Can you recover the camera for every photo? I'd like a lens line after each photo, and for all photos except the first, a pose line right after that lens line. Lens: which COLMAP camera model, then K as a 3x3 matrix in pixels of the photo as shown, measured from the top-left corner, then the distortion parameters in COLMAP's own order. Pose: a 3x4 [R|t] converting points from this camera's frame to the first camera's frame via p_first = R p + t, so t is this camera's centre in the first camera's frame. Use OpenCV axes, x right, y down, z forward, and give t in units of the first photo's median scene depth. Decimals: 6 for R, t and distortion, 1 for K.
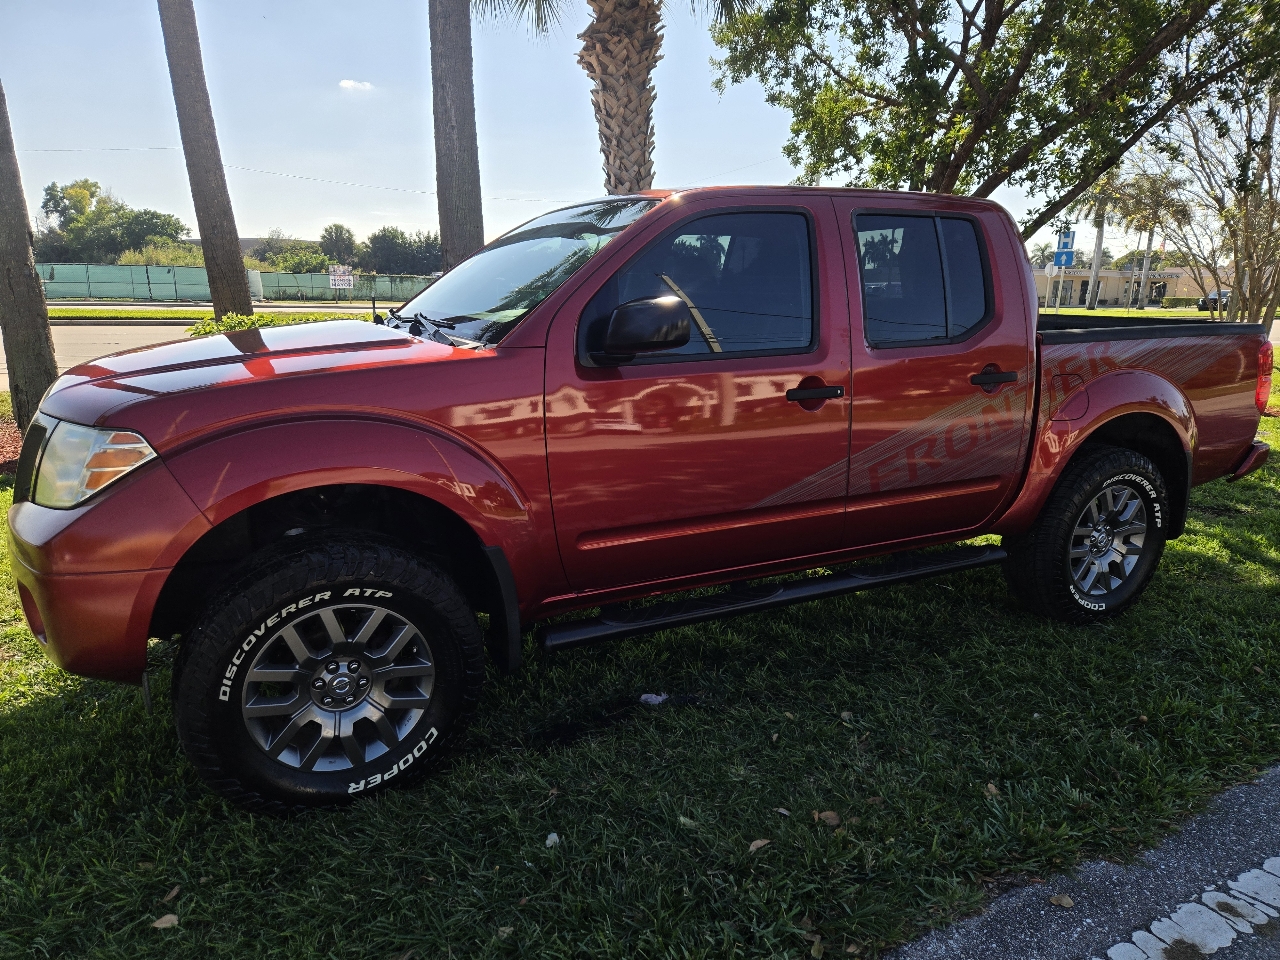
lens RADIAL K [[883.1, 0, 654.0], [0, 883.1, 477.1], [0, 0, 1]] dist [0.054378, -0.046085]
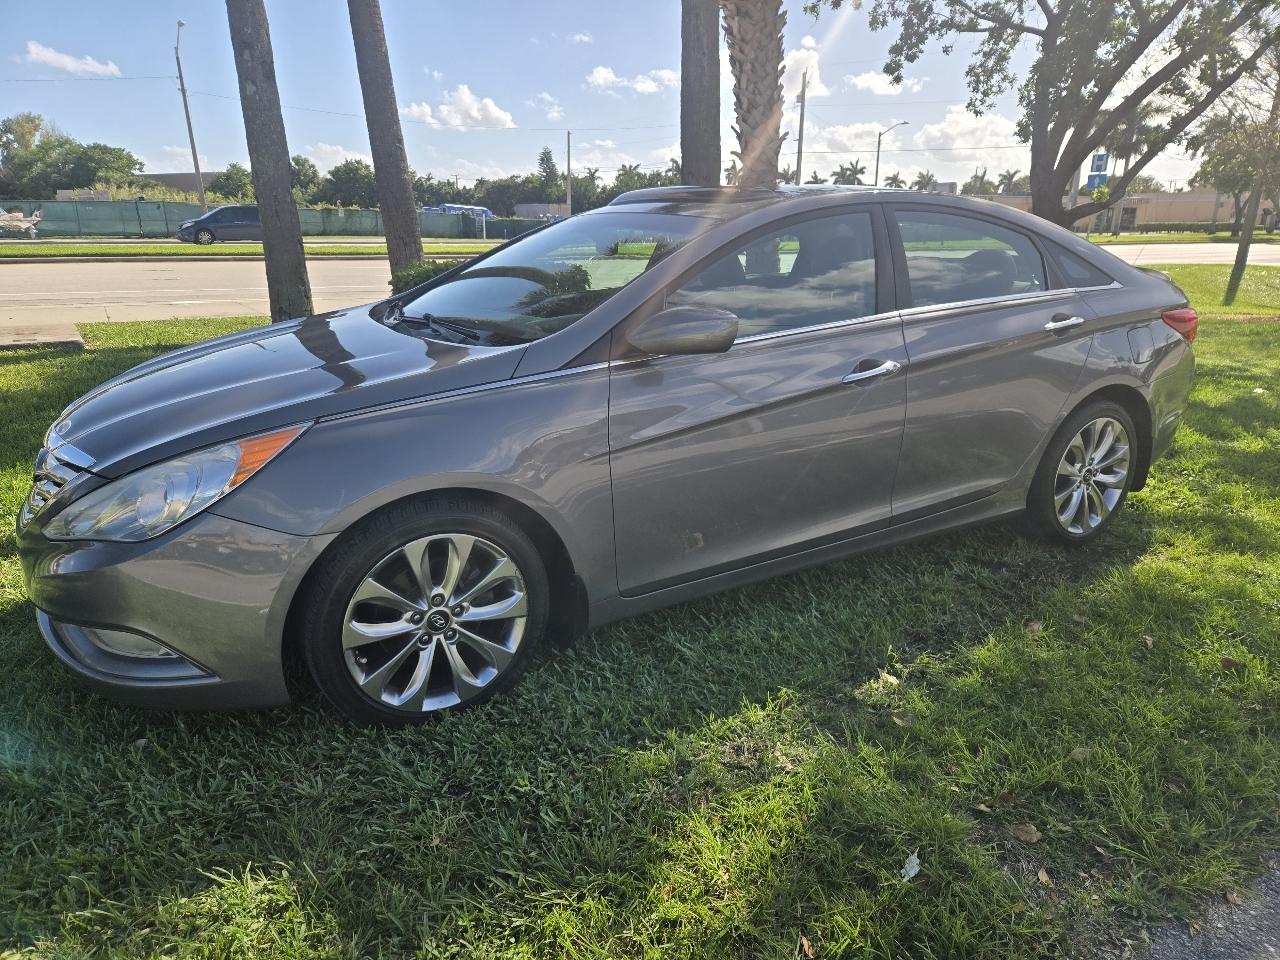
lens RADIAL K [[883.1, 0, 649.0], [0, 883.1, 477.6], [0, 0, 1]] dist [0.054378, -0.046085]
pose [[0.999092, -0.022476, 0.036180, -0.071815], [0.019866, 0.997281, 0.070965, 0.008206], [-0.037677, -0.070182, 0.996822, -0.021855]]
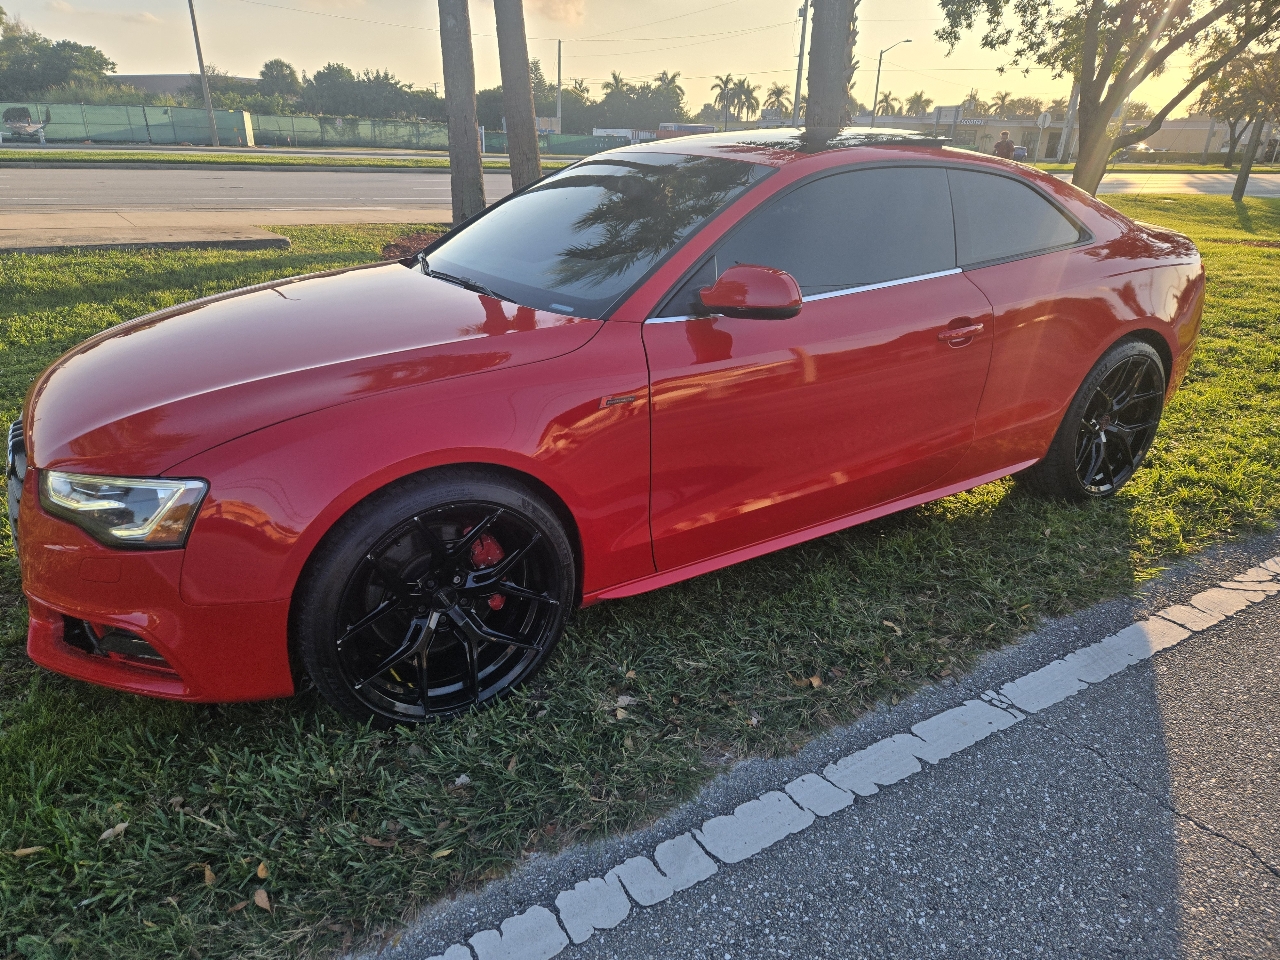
lens RADIAL K [[883.1, 0, 634.9], [0, 883.1, 488.6], [0, 0, 1]] dist [0.054378, -0.046085]
pose [[0.998674, -0.010287, 0.050452, -0.122614], [0.001750, 0.986052, 0.166430, 0.017443], [-0.051460, -0.166121, 0.984762, -0.075351]]
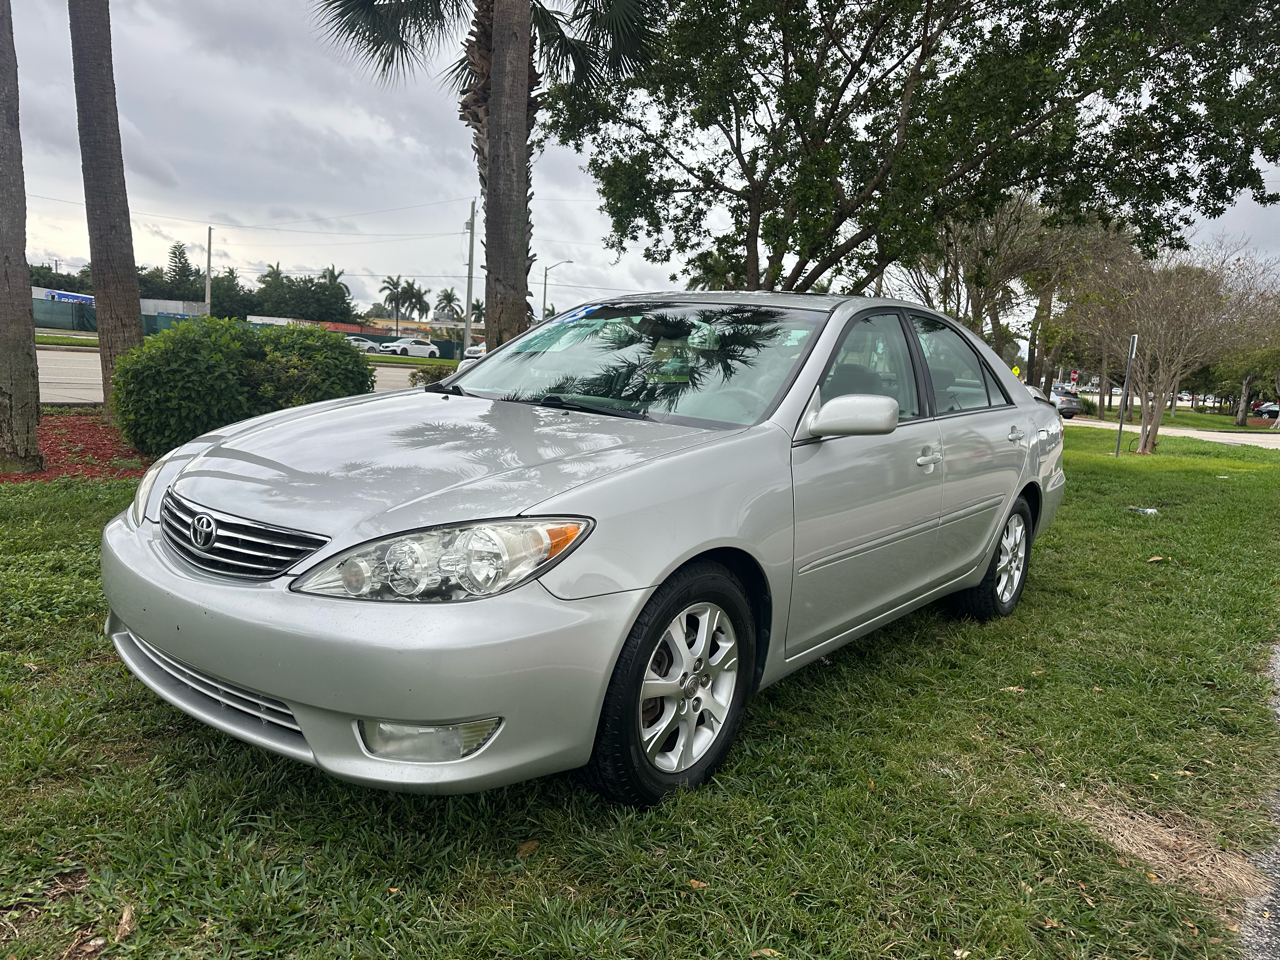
lens RADIAL K [[883.1, 0, 639.3], [0, 883.1, 490.8], [0, 0, 1]] dist [0.054378, -0.046085]
pose [[0.914114, -0.009640, 0.405343, -0.113936], [0.025967, 0.999057, -0.034800, 0.010377], [-0.404625, 0.042336, 0.913502, -0.012450]]
